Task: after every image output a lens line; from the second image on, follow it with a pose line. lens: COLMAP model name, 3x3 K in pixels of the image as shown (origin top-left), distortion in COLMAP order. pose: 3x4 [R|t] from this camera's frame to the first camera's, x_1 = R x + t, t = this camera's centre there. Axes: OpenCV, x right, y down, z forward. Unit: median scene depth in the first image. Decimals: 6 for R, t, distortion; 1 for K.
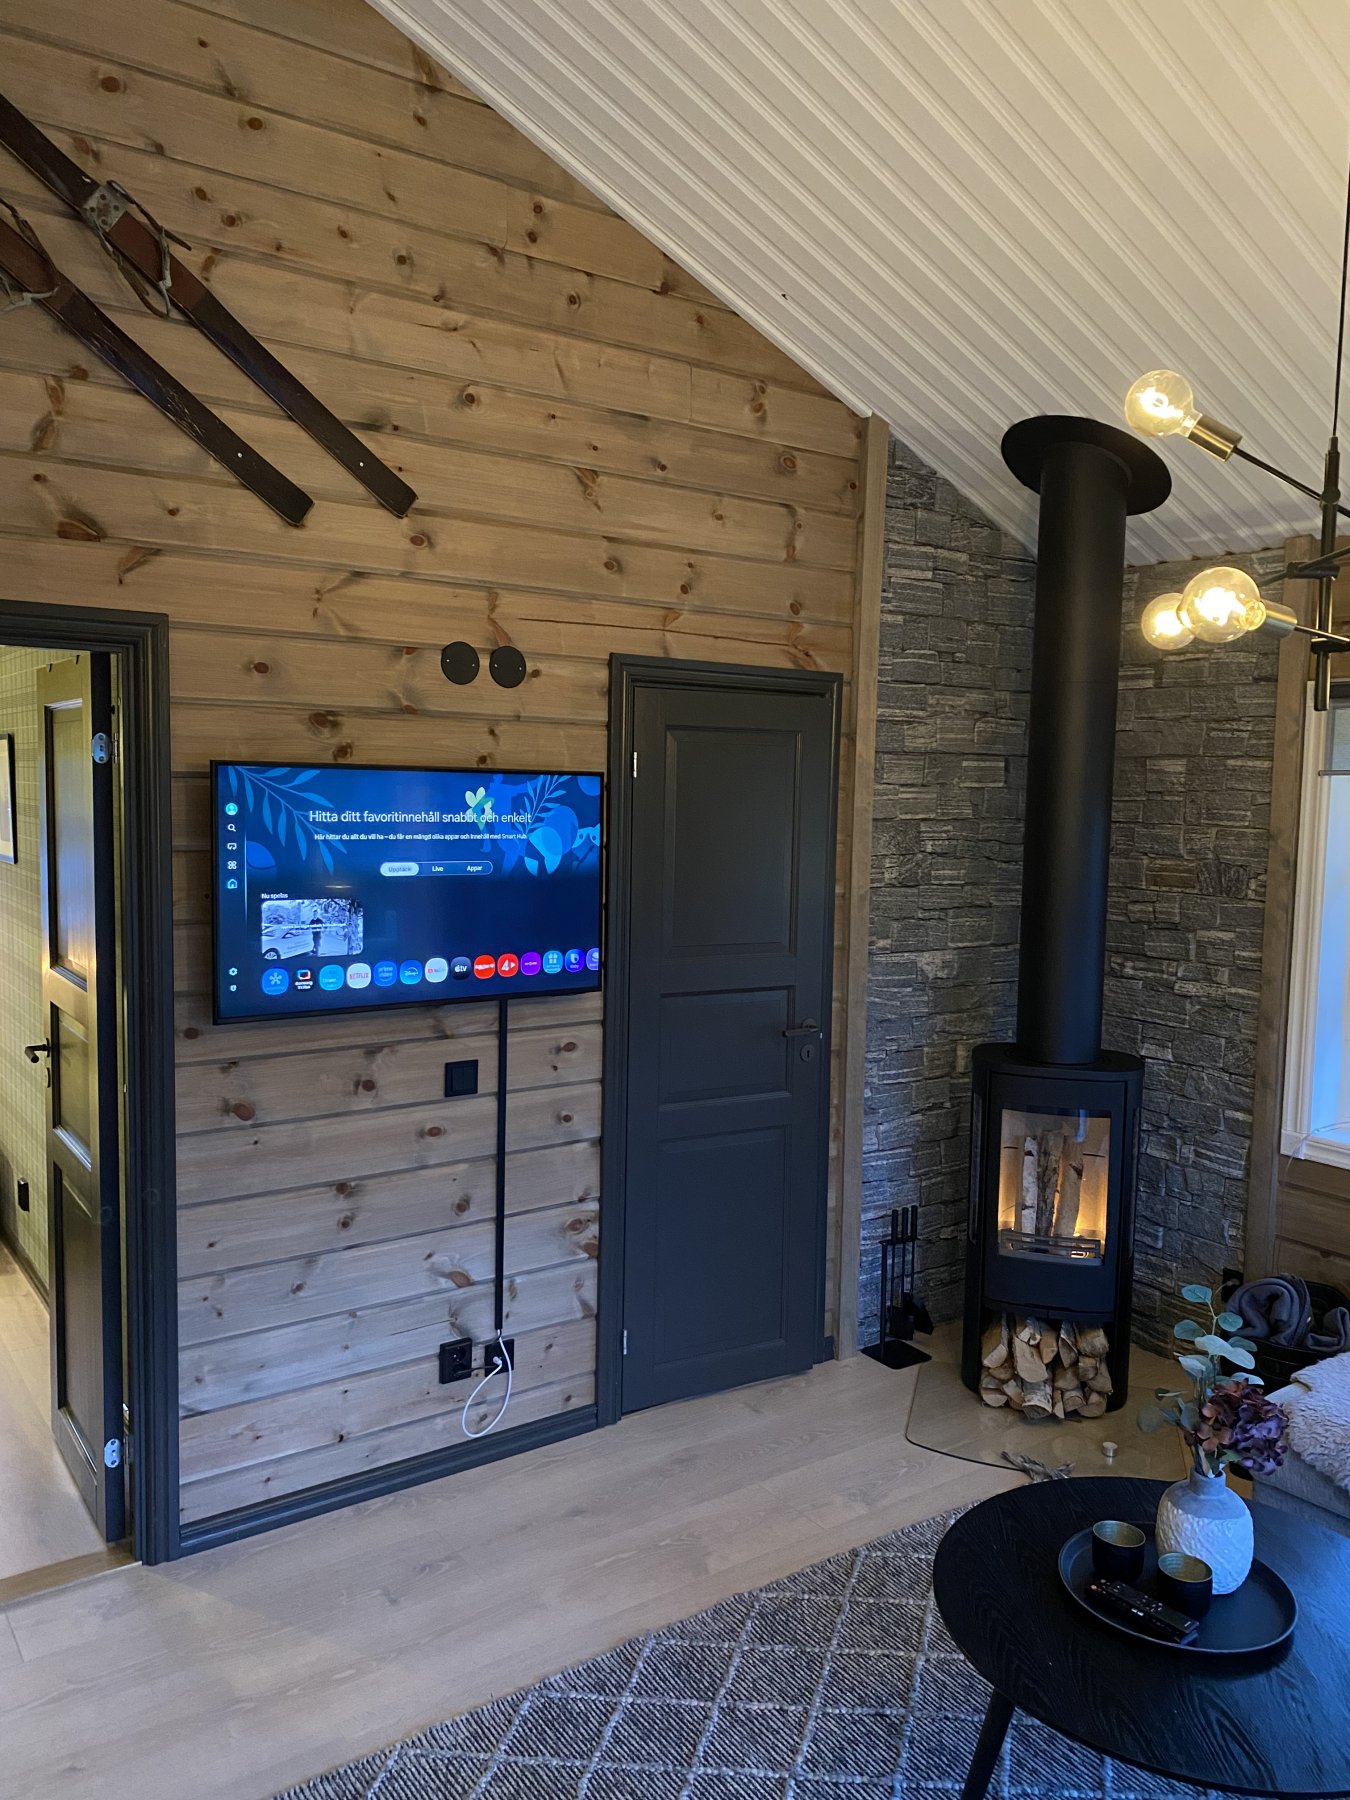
lens RADIAL K [[1372.6, 0, 674.4], [0, 1372.6, 898.5], [0, 0, 1]] dist [0.051685, -0.064869]
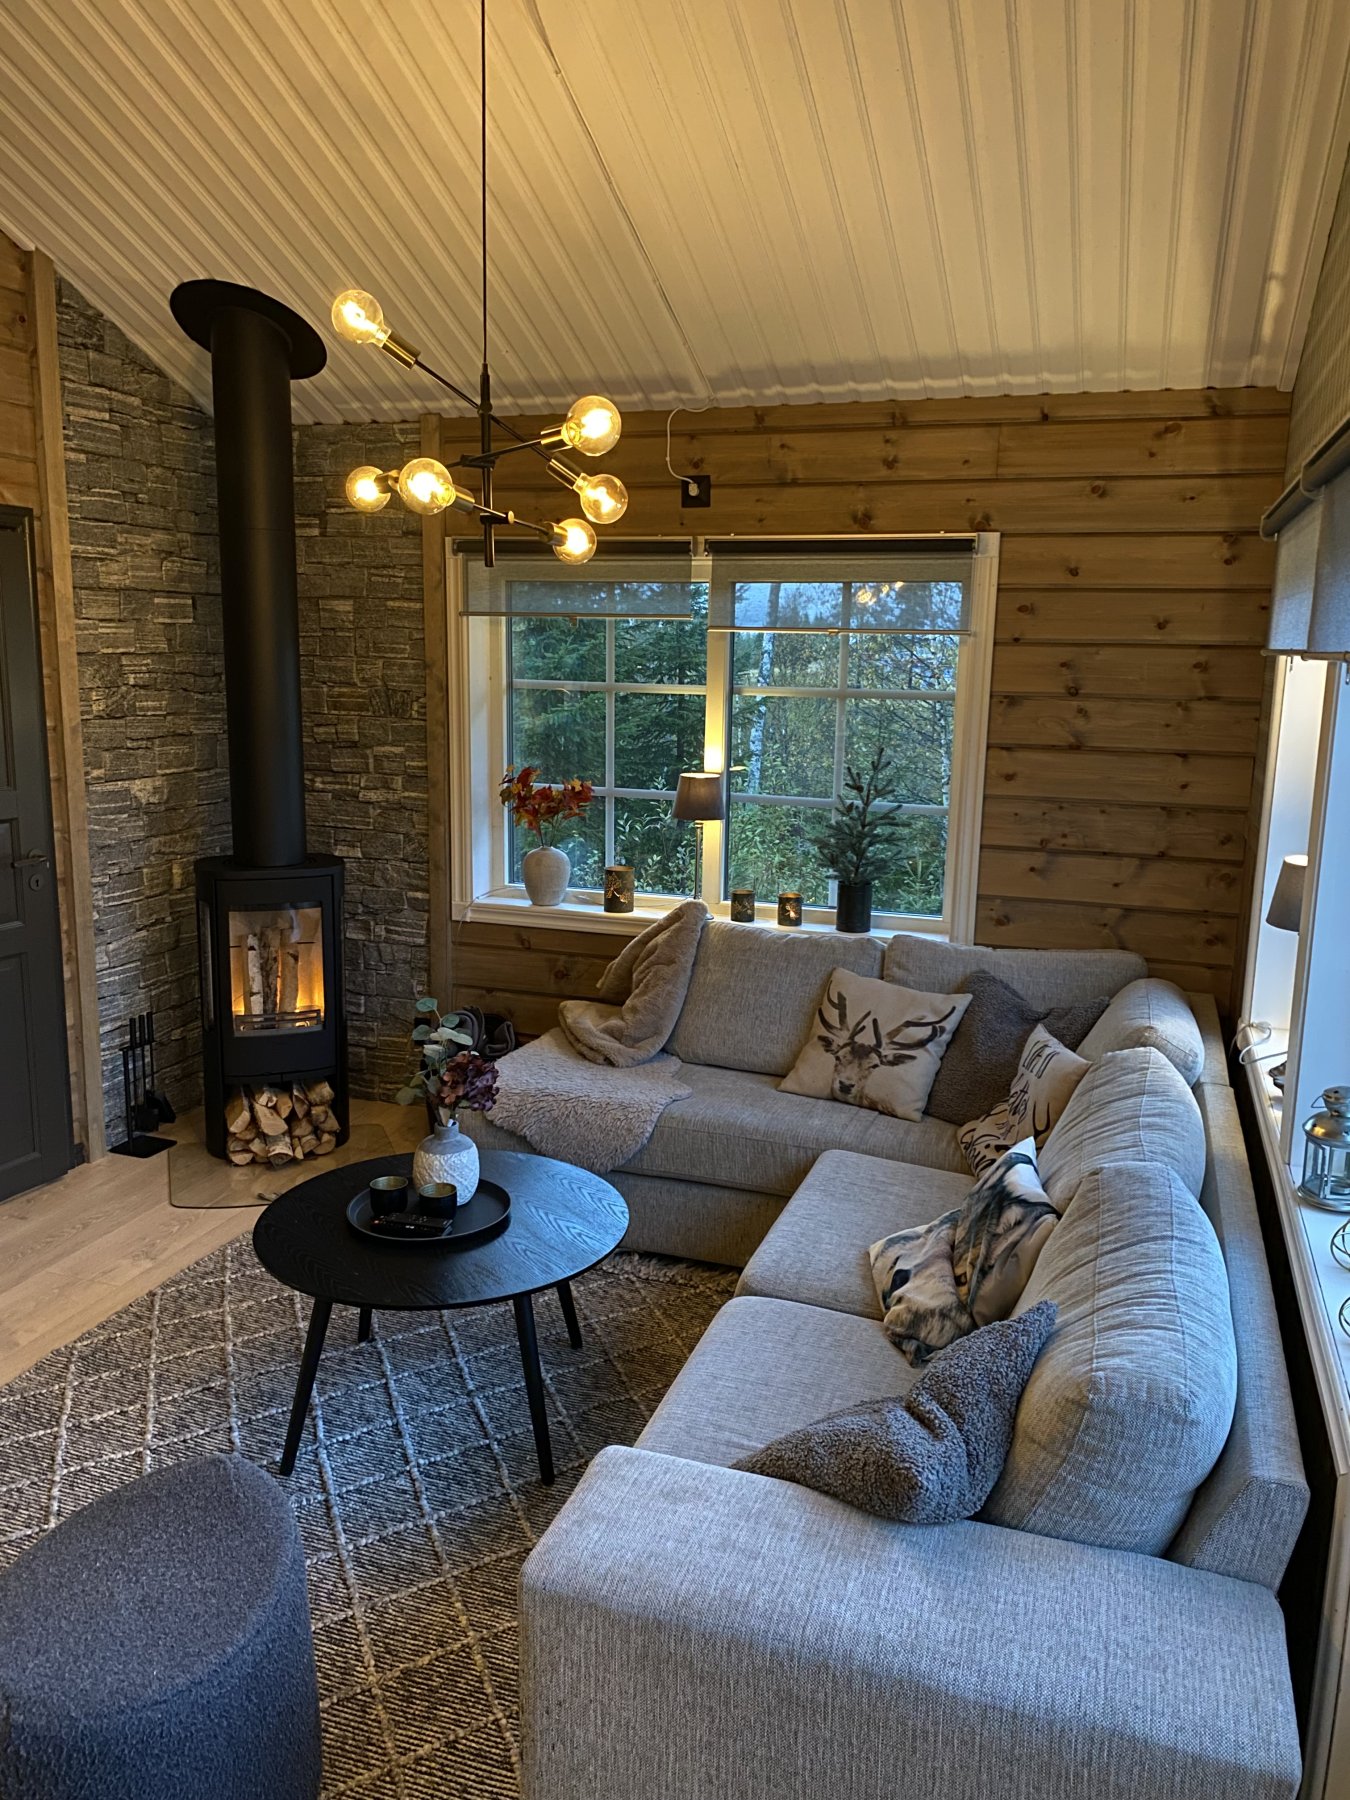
lens RADIAL K [[1372.6, 0, 680.5], [0, 1372.6, 904.3], [0, 0, 1]] dist [0.051685, -0.064869]
pose [[0.810945, -0.115671, 0.573575, -0.110561], [0.047625, 0.990061, 0.132329, 0.013808], [-0.583181, -0.079995, 0.808394, -0.136076]]
